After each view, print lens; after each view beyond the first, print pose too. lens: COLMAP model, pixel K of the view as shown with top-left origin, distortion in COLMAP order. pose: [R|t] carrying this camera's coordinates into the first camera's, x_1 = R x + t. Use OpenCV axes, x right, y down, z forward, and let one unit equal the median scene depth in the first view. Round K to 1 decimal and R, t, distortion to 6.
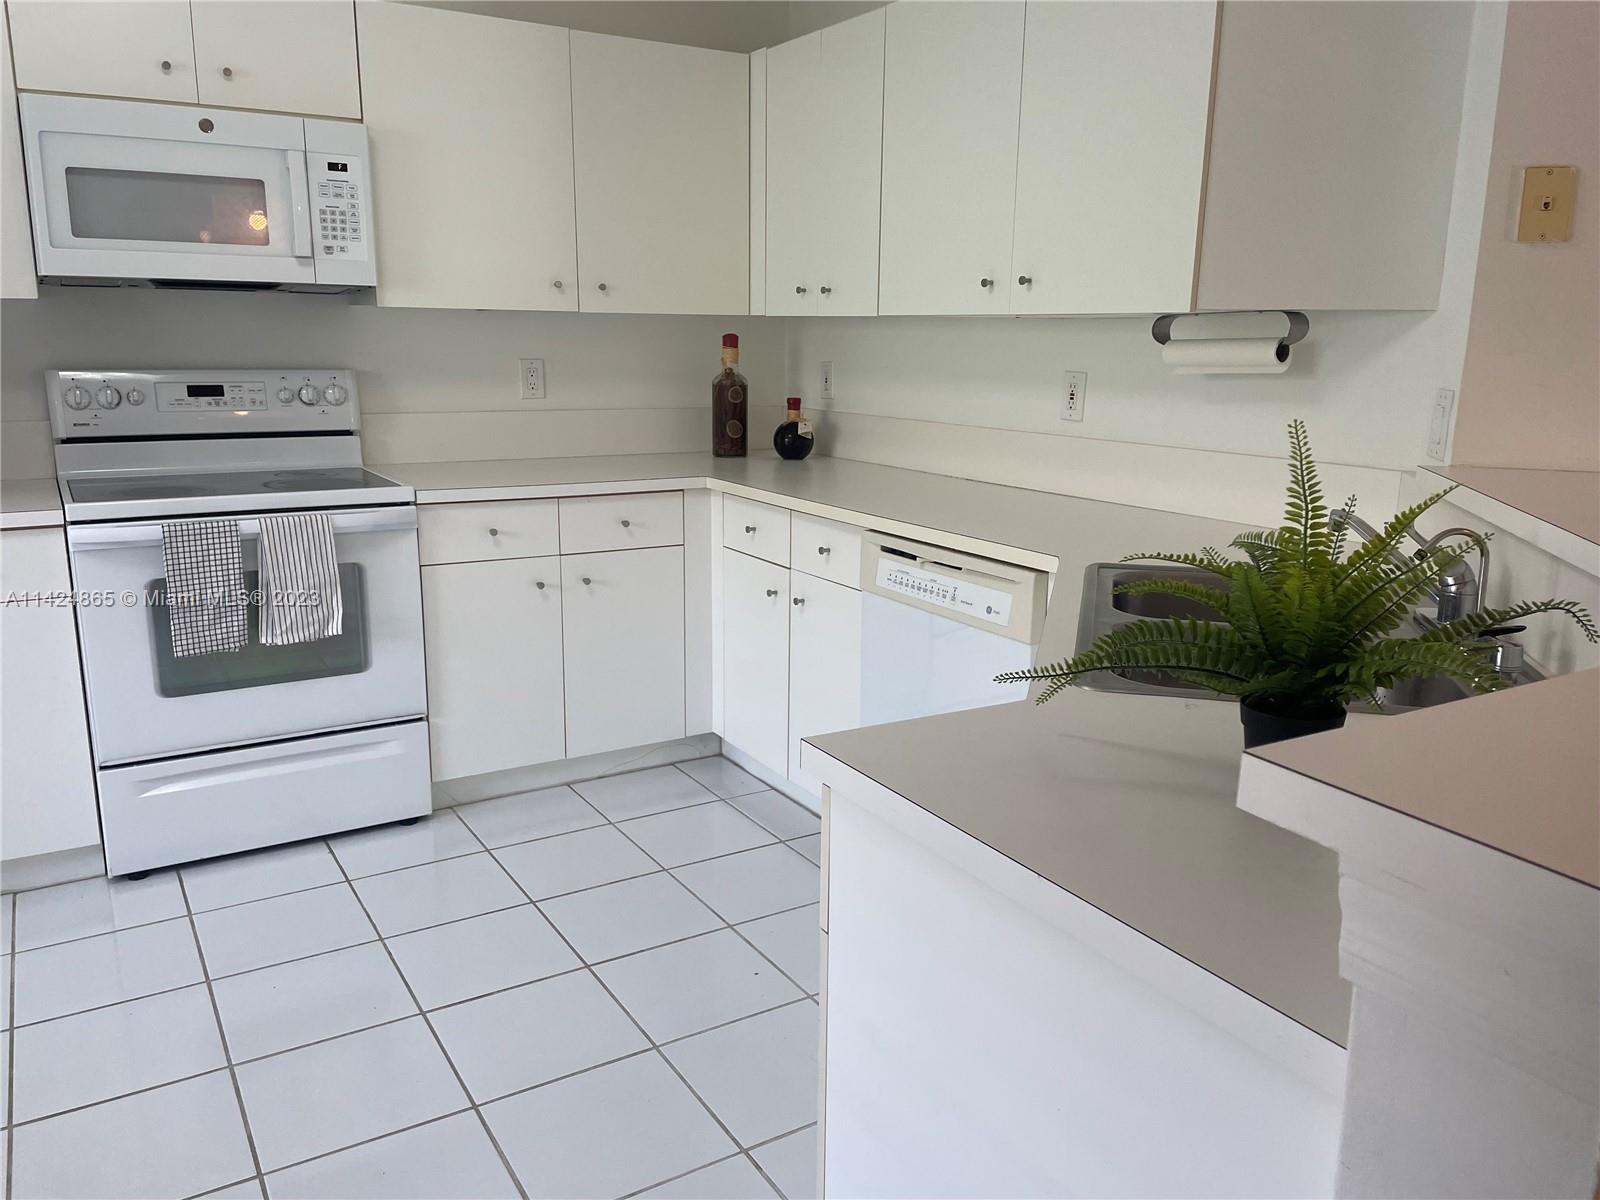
lens RADIAL K [[1200.7, 0, 798.9], [0, 1200.7, 593.7], [0, 0, 1]] dist [0.092768, -0.115040]
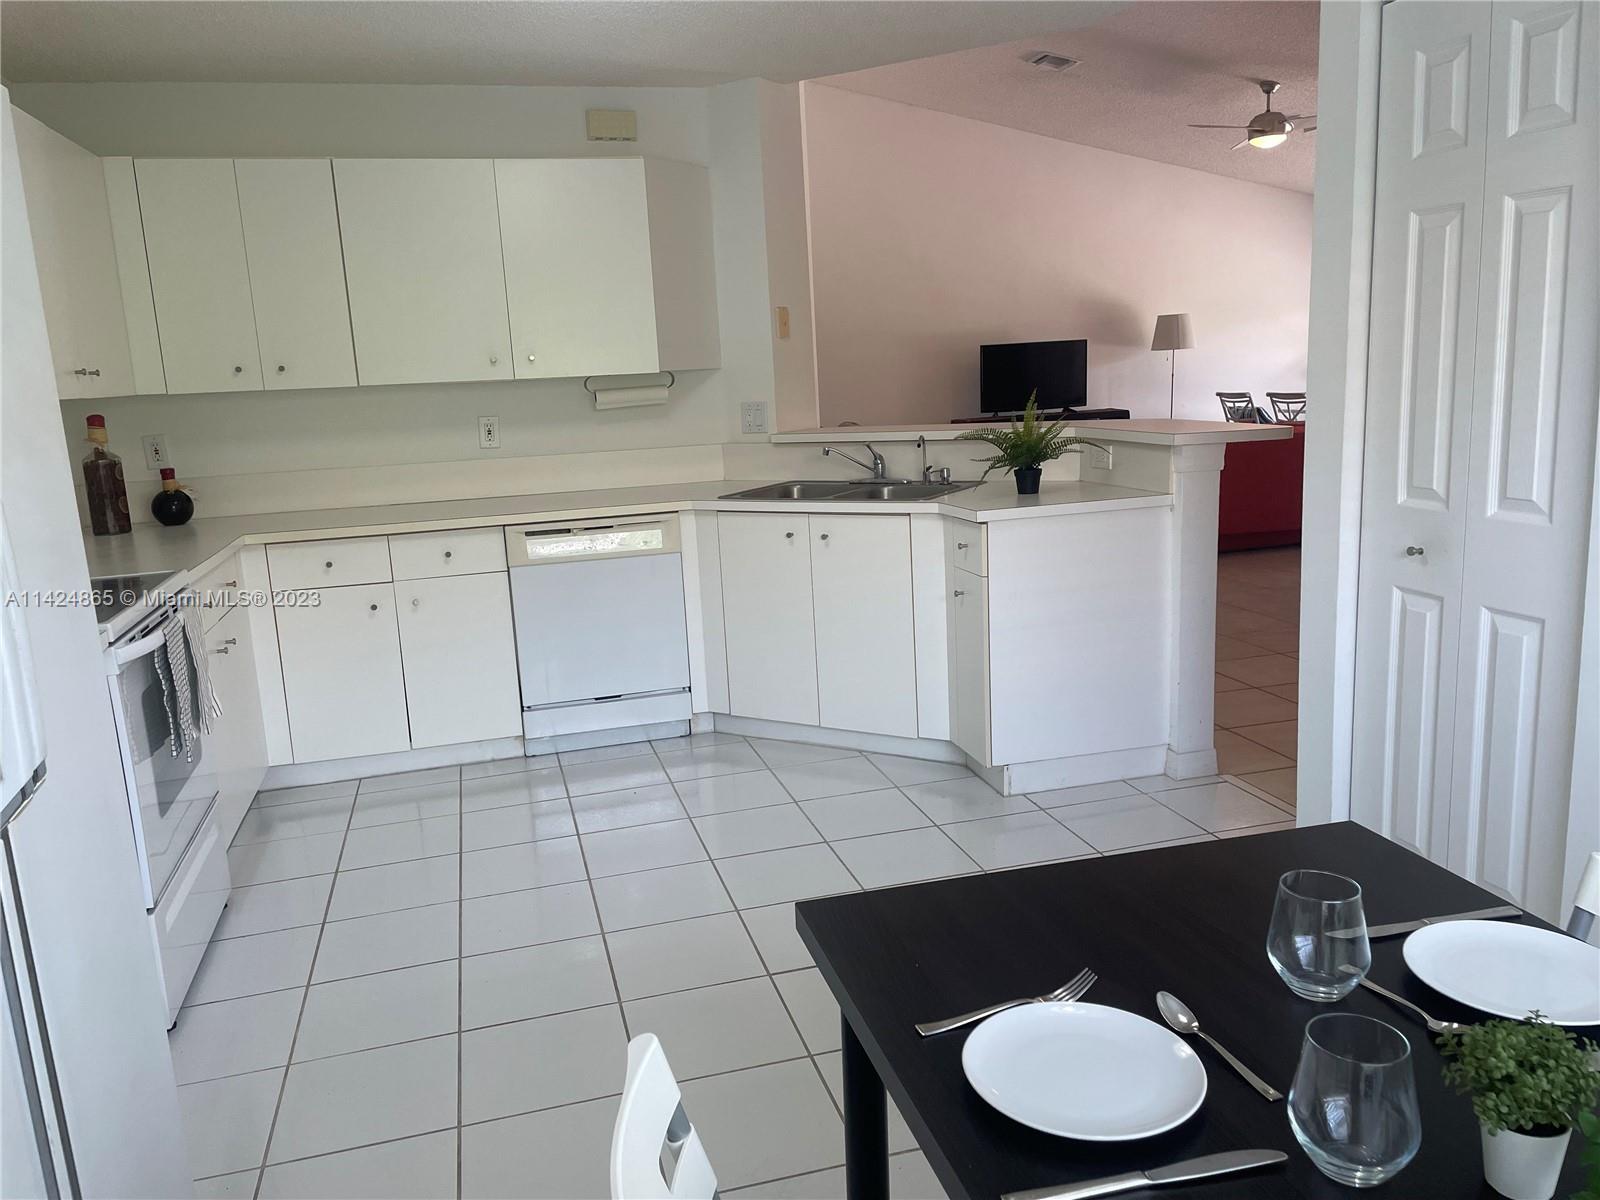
lens RADIAL K [[1194.8, 0, 789.7], [0, 1194.8, 593.5], [0, 0, 1]] dist [0.095374, -0.122431]
pose [[0.279807, -0.206231, 0.937644, -1.124810], [0.255984, 0.957325, 0.134170, -0.075144], [-0.925300, 0.202481, 0.320658, 0.205981]]
